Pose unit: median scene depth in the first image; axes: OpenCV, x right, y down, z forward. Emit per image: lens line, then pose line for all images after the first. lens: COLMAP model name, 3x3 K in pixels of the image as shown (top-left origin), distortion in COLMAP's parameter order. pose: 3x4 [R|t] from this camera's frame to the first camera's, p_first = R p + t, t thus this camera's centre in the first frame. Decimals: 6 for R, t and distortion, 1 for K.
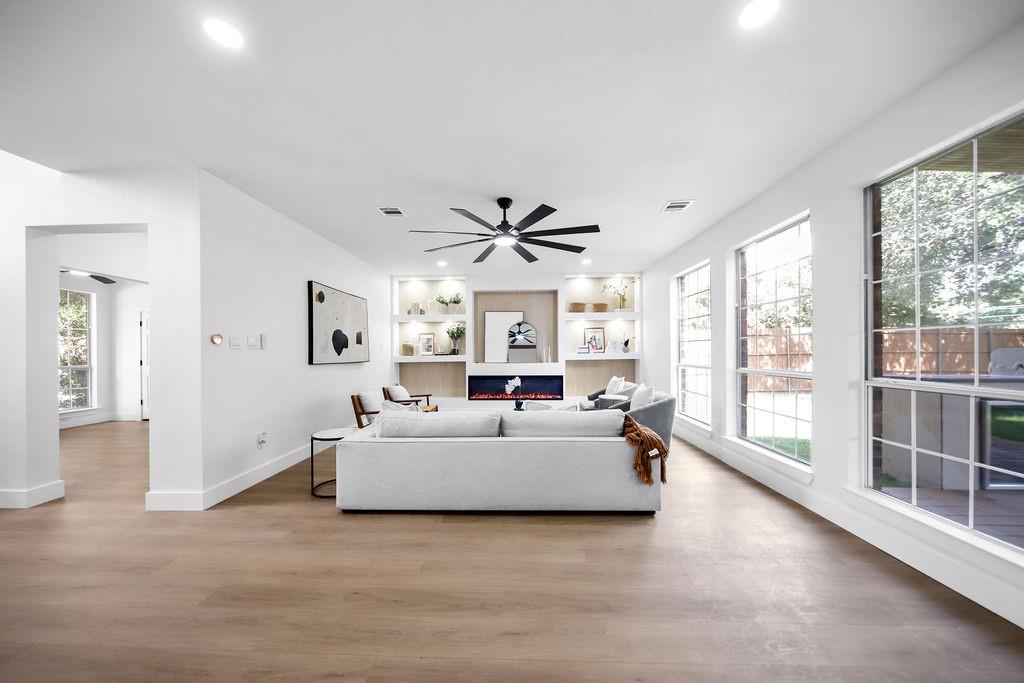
lens RADIAL K [[365.4, 0, 509.1], [0, 365.4, 355.7], [0, 0, 1]] dist [-0.000106, 0.000074]
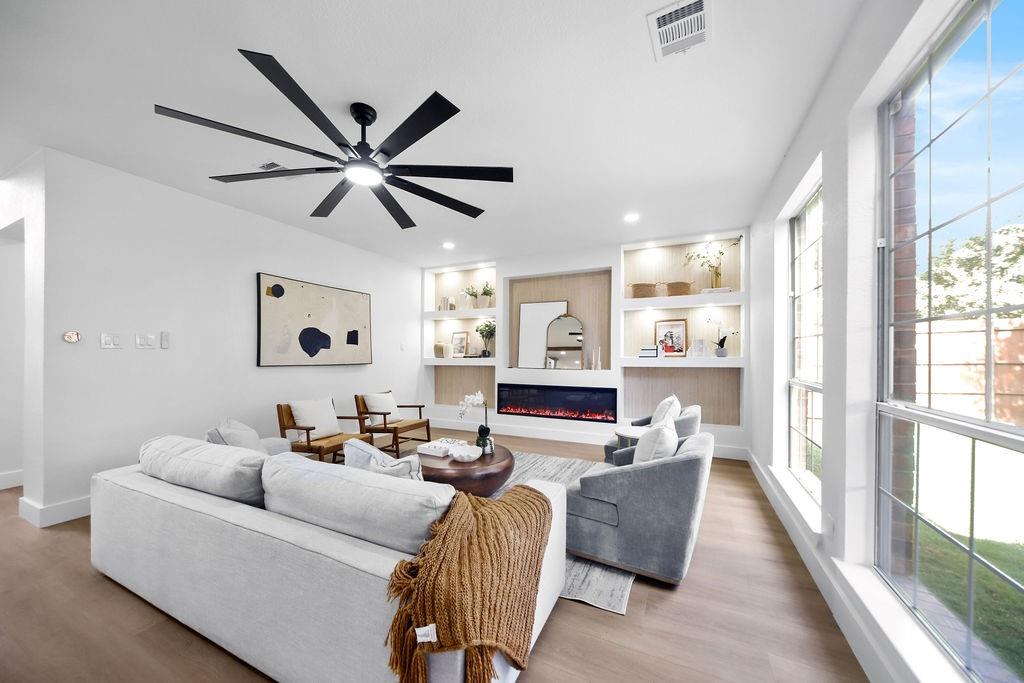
lens RADIAL K [[365.4, 0, 509.1], [0, 365.4, 355.7], [0, 0, 1]] dist [-0.000106, 0.000074]
pose [[0.915696, 0.010519, -0.401735, 0.234624], [-0.012536, 0.999919, -0.002392, -0.004755], [0.401677, 0.007227, 0.915753, 0.267127]]
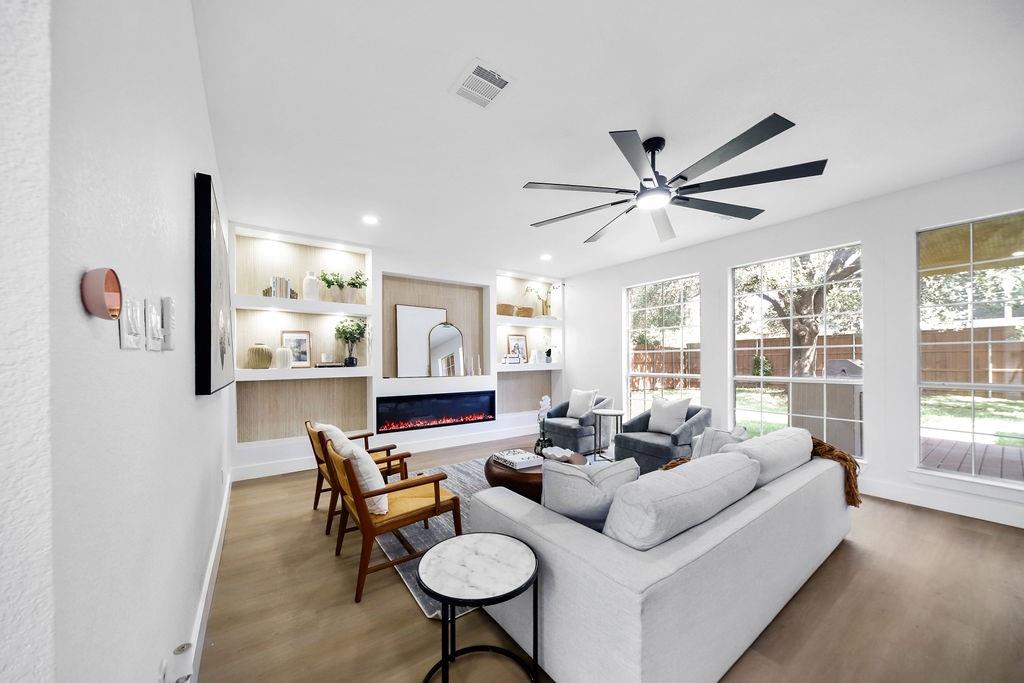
lens RADIAL K [[362.7, 0, 504.7], [0, 362.7, 363.5], [0, 0, 1]] dist [-0.000160, 0.000007]
pose [[0.798029, -0.001714, 0.602616, -0.322420], [0.007313, 0.999950, -0.006840, -0.001375], [-0.602574, 0.009866, 0.798002, 0.326545]]
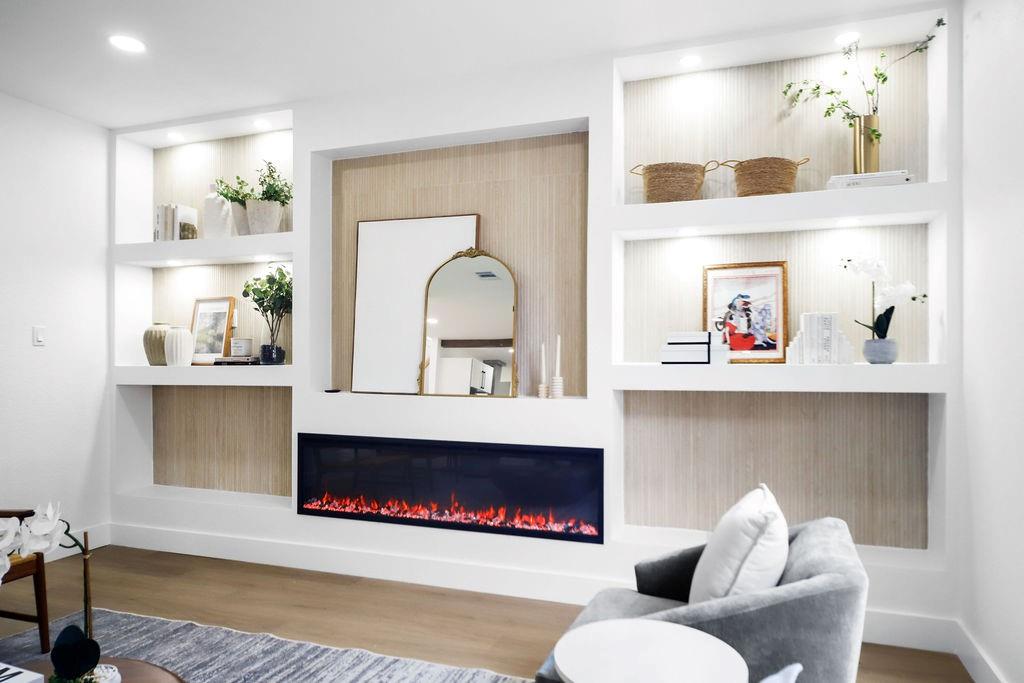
lens RADIAL K [[692.5, 0, 497.3], [0, 692.5, 356.8], [0, 0, 1]] dist [0.006252, 0.001434]
pose [[0.949188, 0.008615, -0.314591, 0.225302], [-0.010350, 0.999939, -0.003844, -0.008595], [0.314539, 0.006904, 0.949219, 0.501352]]
